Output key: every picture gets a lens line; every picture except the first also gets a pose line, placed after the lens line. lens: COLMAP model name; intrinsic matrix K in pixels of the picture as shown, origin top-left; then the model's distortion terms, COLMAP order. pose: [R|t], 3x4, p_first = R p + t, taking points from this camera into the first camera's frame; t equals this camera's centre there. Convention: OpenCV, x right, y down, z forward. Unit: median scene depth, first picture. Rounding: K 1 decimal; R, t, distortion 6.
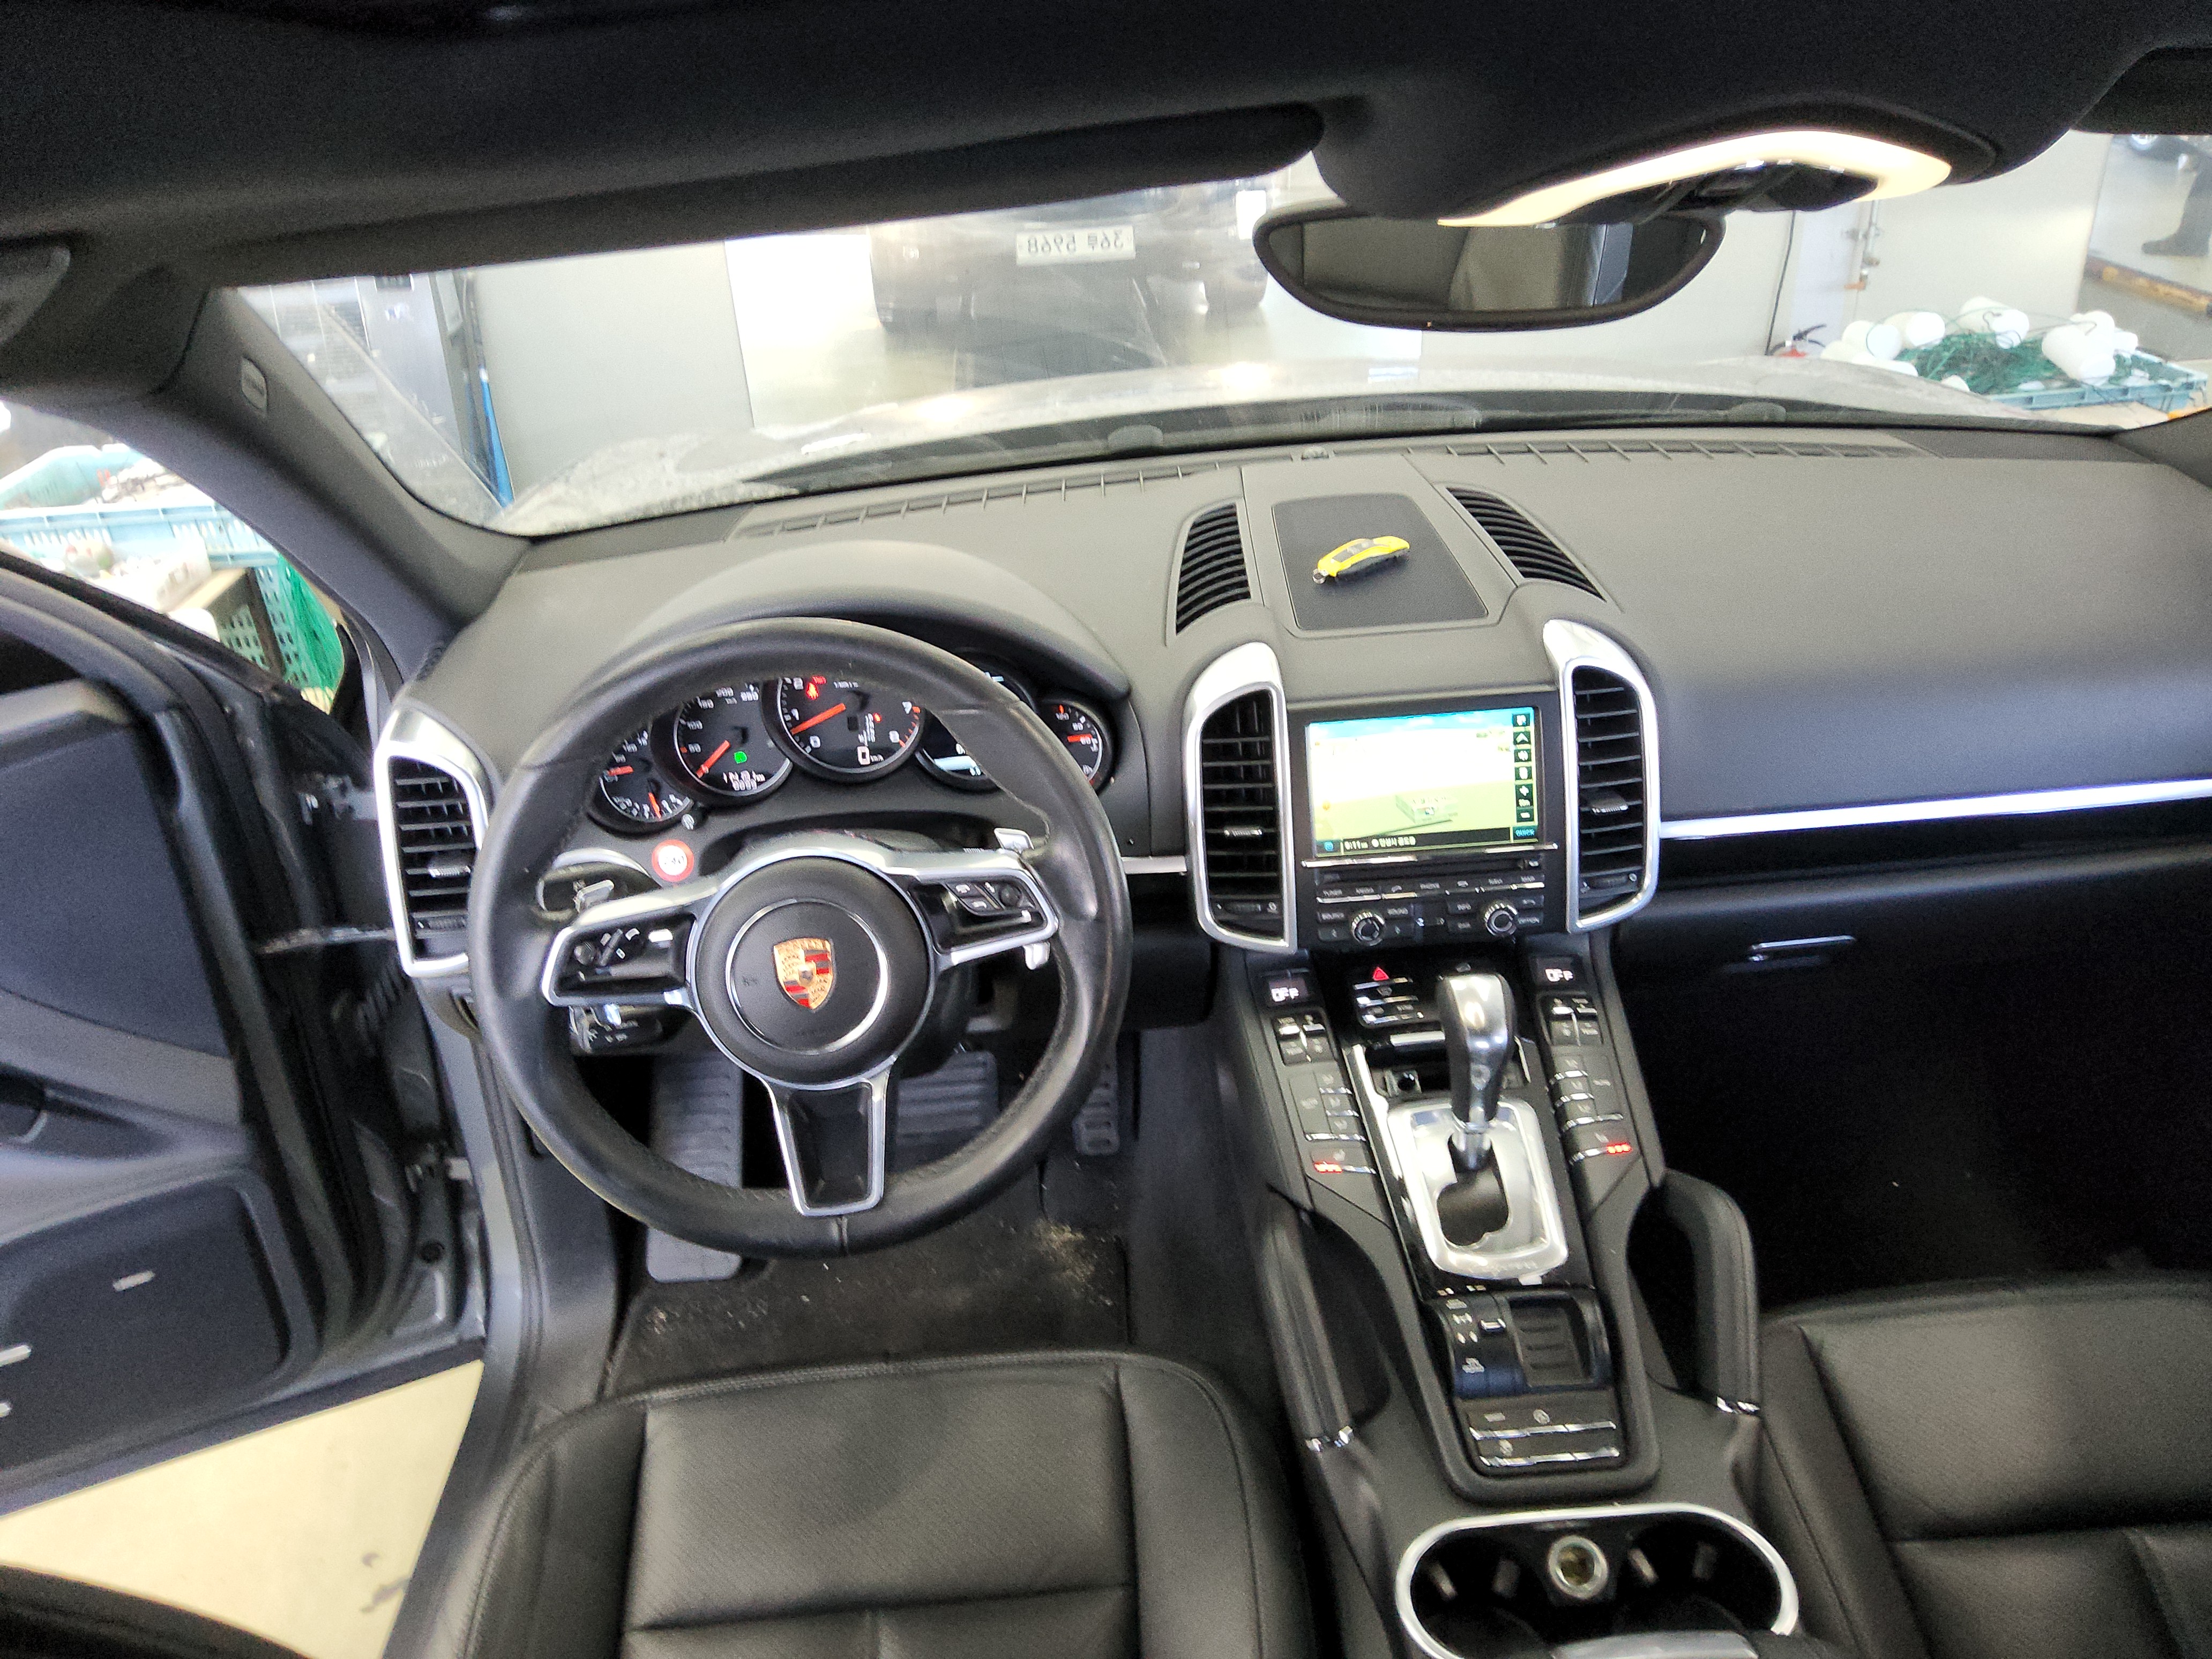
lens RADIAL K [[1540.1, 0, 1106.0], [0, 1540.1, 829.5], [0, 0, 1]] dist [0.090295, -0.001397]
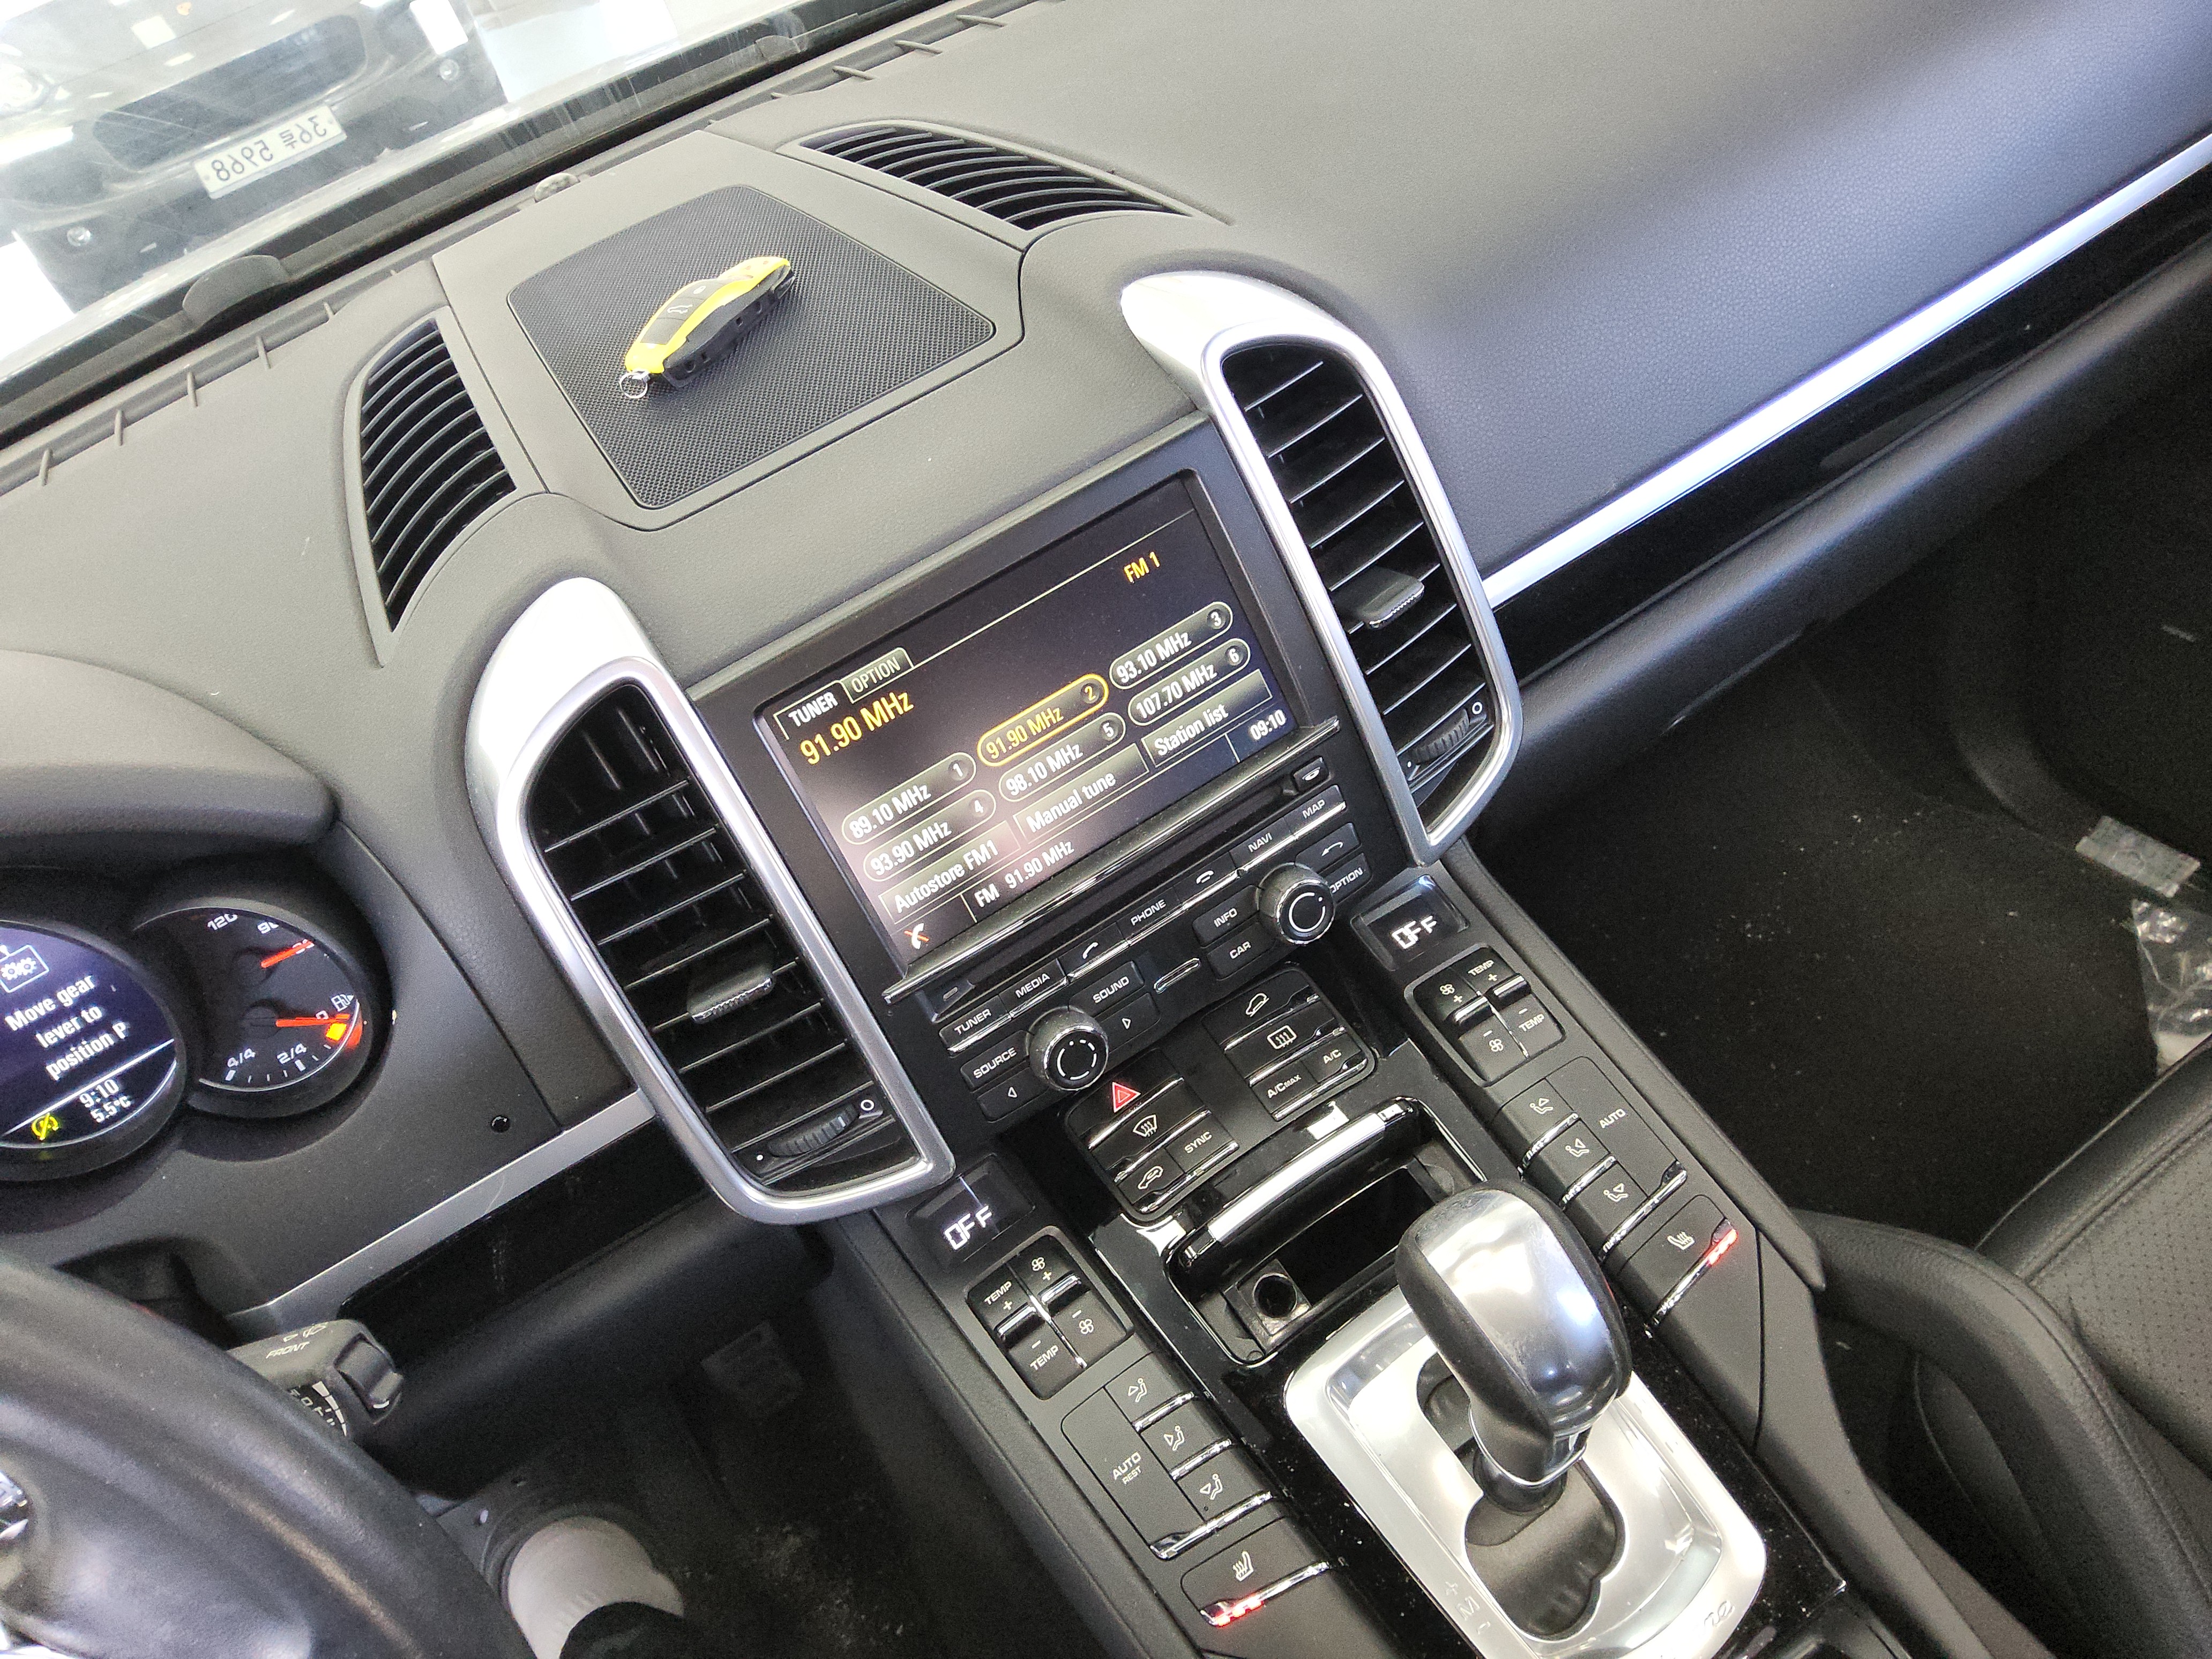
lens RADIAL K [[1540.1, 0, 1106.0], [0, 1540.1, 829.5], [0, 0, 1]] dist [0.090295, -0.001397]
pose [[0.865558, -0.447481, 0.224877, 0.102069], [0.420522, 0.893261, 0.158892, -0.065047], [-0.271975, -0.042964, 0.961345, 0.543146]]
